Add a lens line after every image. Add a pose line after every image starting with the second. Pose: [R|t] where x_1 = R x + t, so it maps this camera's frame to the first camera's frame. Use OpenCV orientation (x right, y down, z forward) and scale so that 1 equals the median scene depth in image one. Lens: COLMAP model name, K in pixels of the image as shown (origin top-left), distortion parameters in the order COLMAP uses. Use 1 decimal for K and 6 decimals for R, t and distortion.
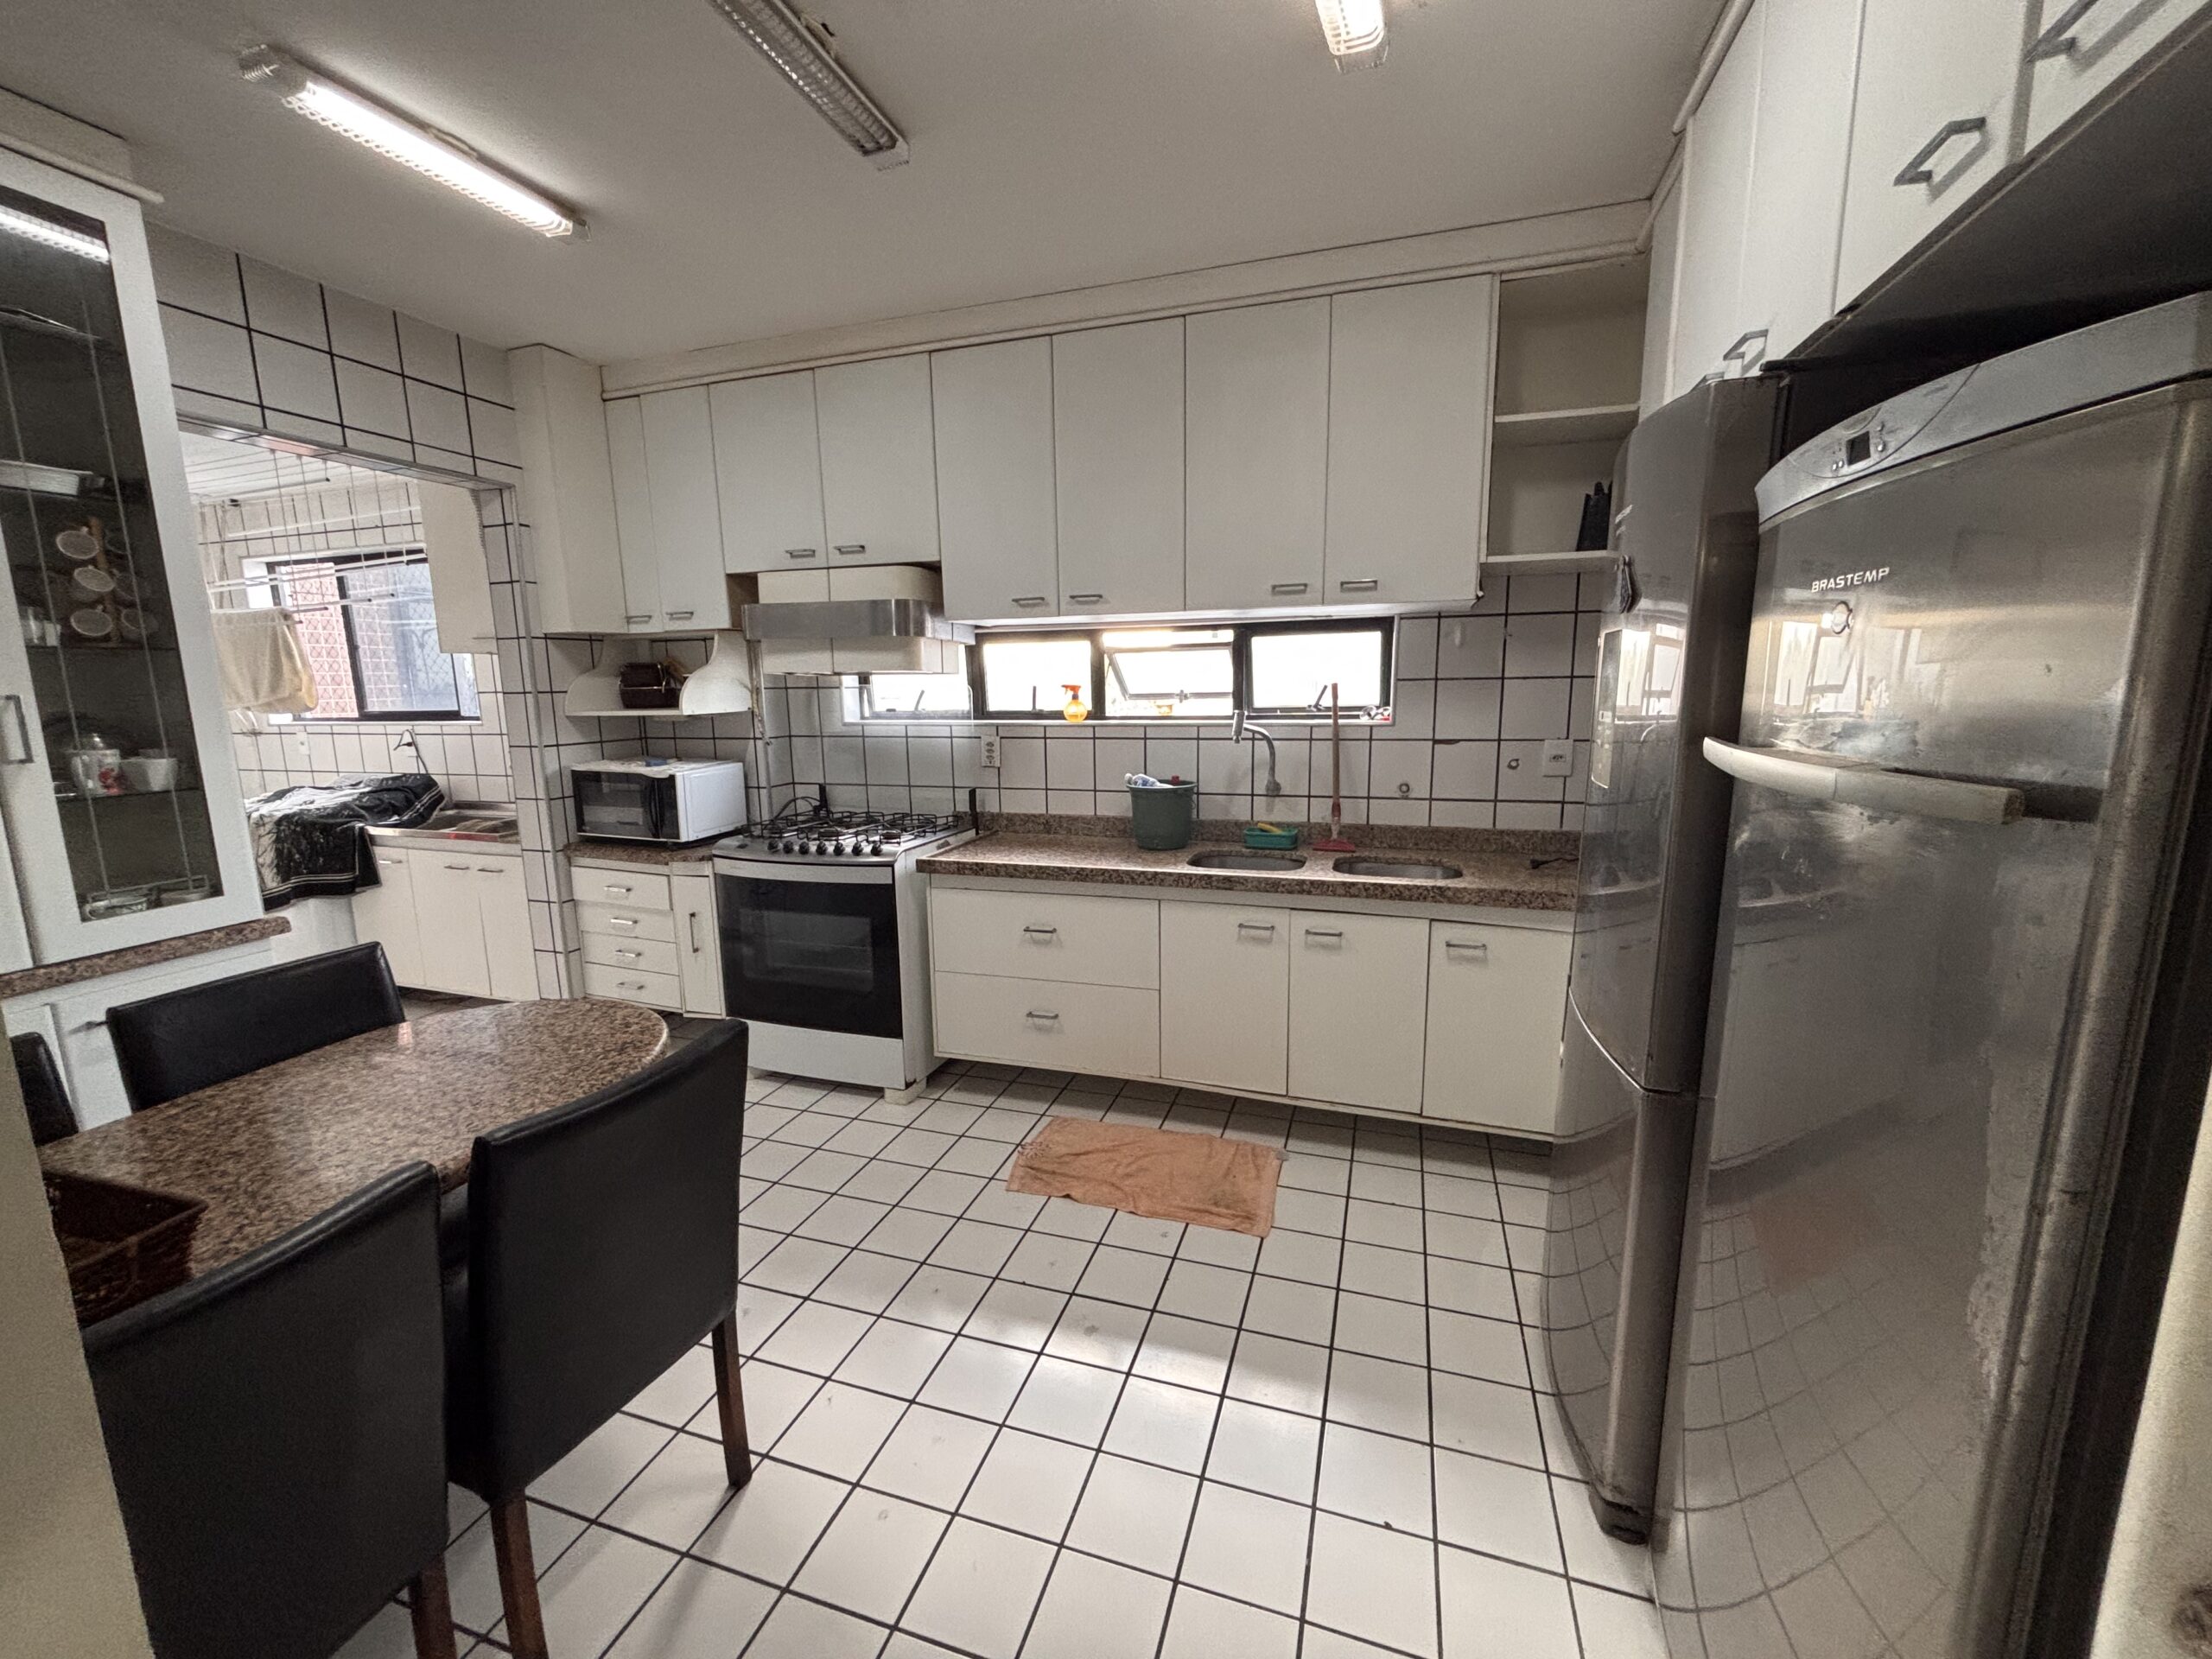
lens RADIAL K [[894.1, 0, 1109.7], [0, 894.1, 831.4], [0, 0, 1]] dist [0.011119, 0.000070]
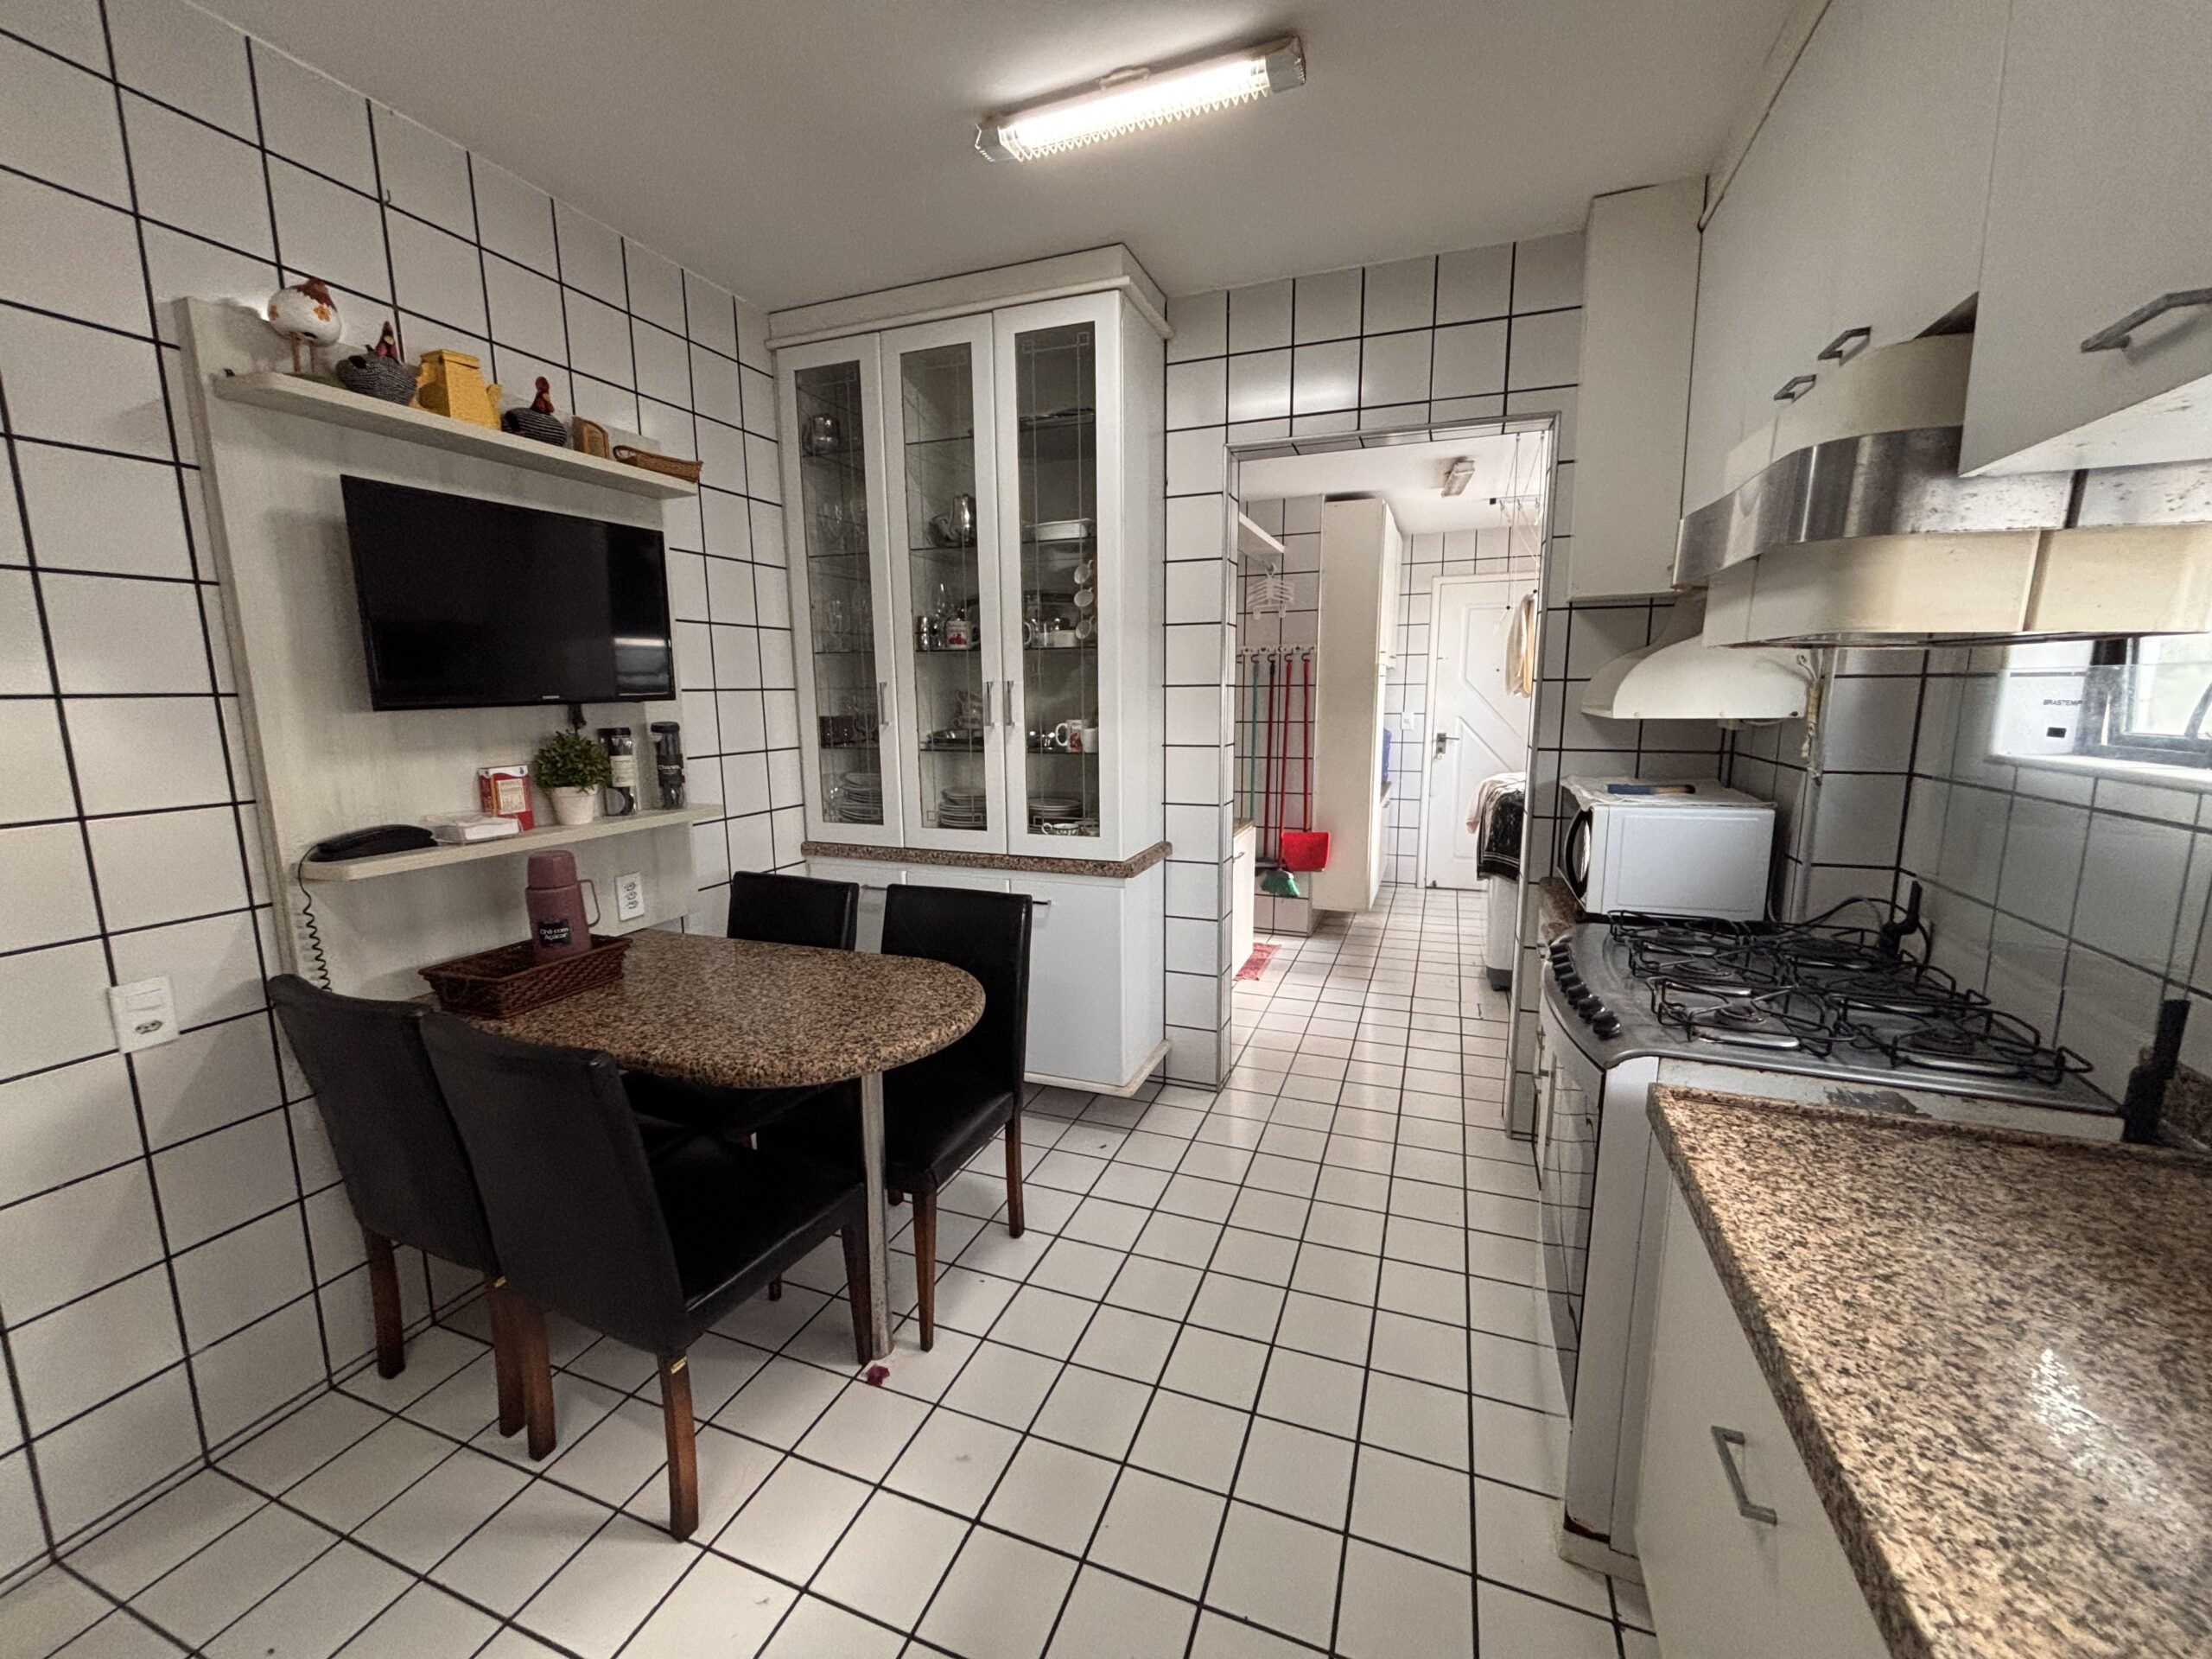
lens RADIAL K [[894.1, 0, 1109.7], [0, 894.1, 831.4], [0, 0, 1]] dist [0.011119, 0.000070]
pose [[-0.051223, 0.180611, -0.982220, 0.191215], [-0.154086, 0.970305, 0.186455, -0.122866], [0.986729, 0.160898, -0.021873, 0.719088]]
